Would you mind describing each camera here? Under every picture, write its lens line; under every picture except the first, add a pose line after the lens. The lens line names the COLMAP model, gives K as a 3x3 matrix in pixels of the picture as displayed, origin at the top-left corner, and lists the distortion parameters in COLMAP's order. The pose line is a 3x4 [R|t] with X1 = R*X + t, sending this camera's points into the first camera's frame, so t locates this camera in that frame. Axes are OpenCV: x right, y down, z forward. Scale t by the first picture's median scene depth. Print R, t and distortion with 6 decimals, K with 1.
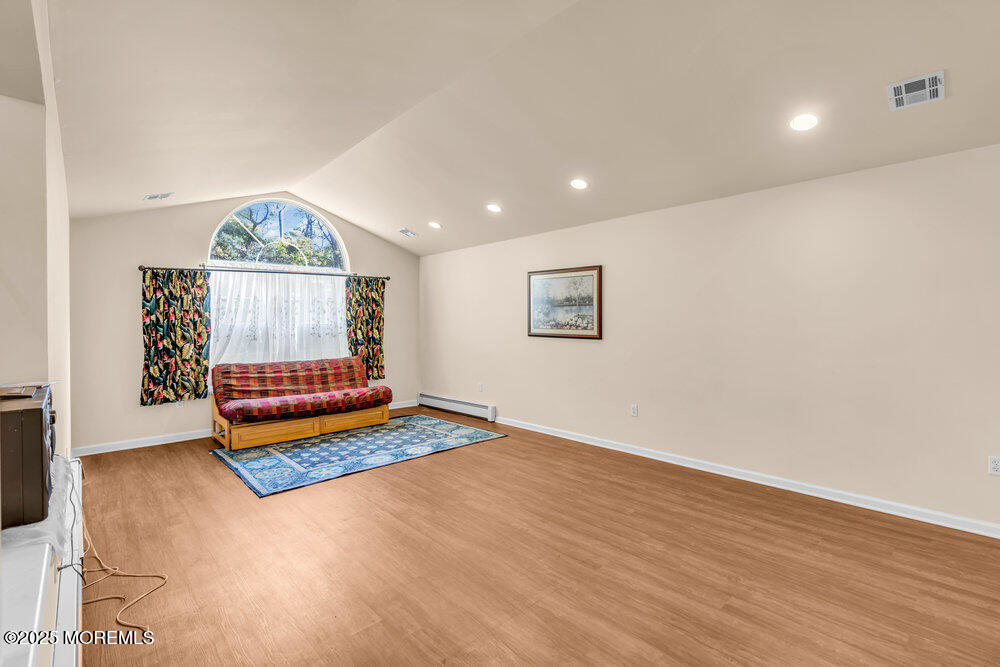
lens RADIAL K [[451.5, 0, 499.7], [0, 451.5, 325.2], [0, 0, 1]] dist [-0.005239, 0.000967]
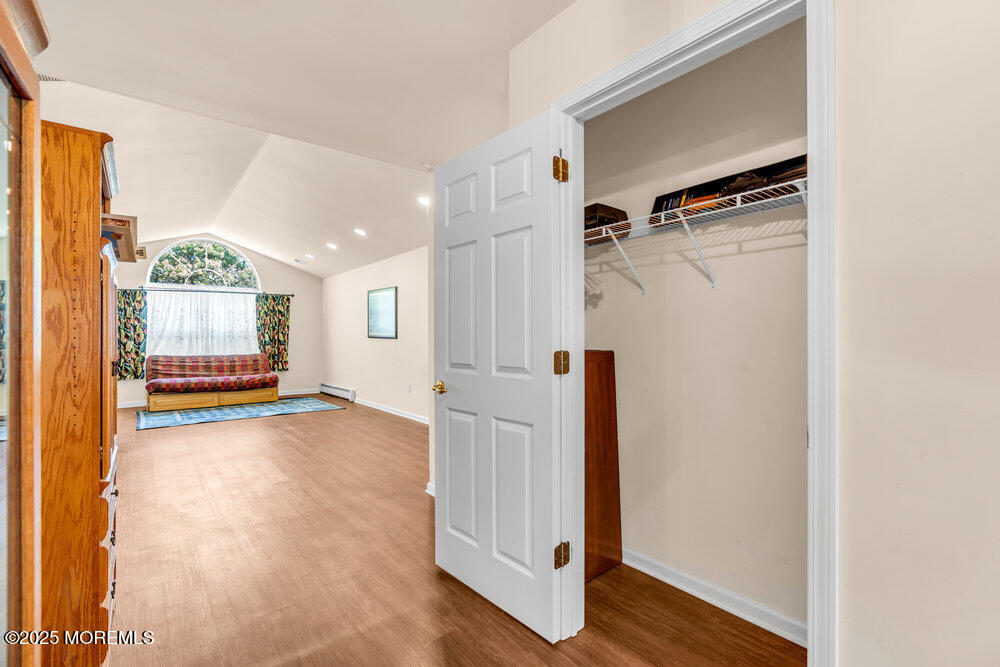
lens RADIAL K [[451.5, 0, 500.1], [0, 451.5, 336.4], [0, 0, 1]] dist [-0.005239, 0.000967]
pose [[0.997633, 0.006204, -0.068480, 0.570498], [-0.006739, 0.999948, -0.007589, 0.028404], [0.068429, 0.008032, 0.997624, -0.349921]]
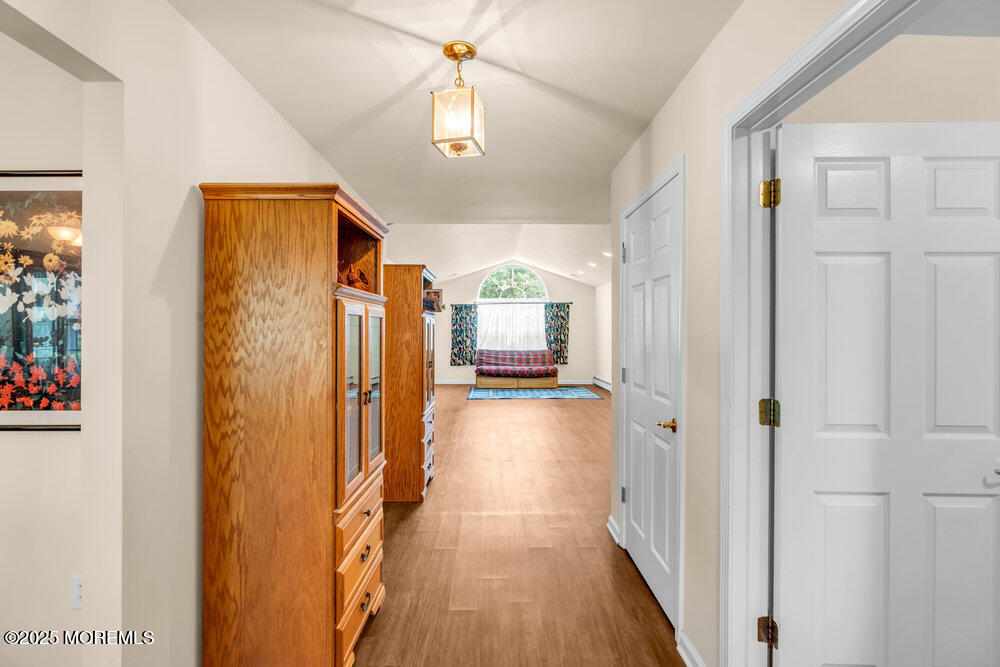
lens RADIAL K [[451.5, 0, 496.4], [0, 451.5, 333.1], [0, 0, 1]] dist [-0.005239, 0.000967]
pose [[0.746131, 0.014683, -0.665638, 0.801363], [-0.014268, 0.999880, 0.006063, -0.002233], [0.665647, 0.004973, 0.746250, -0.493726]]
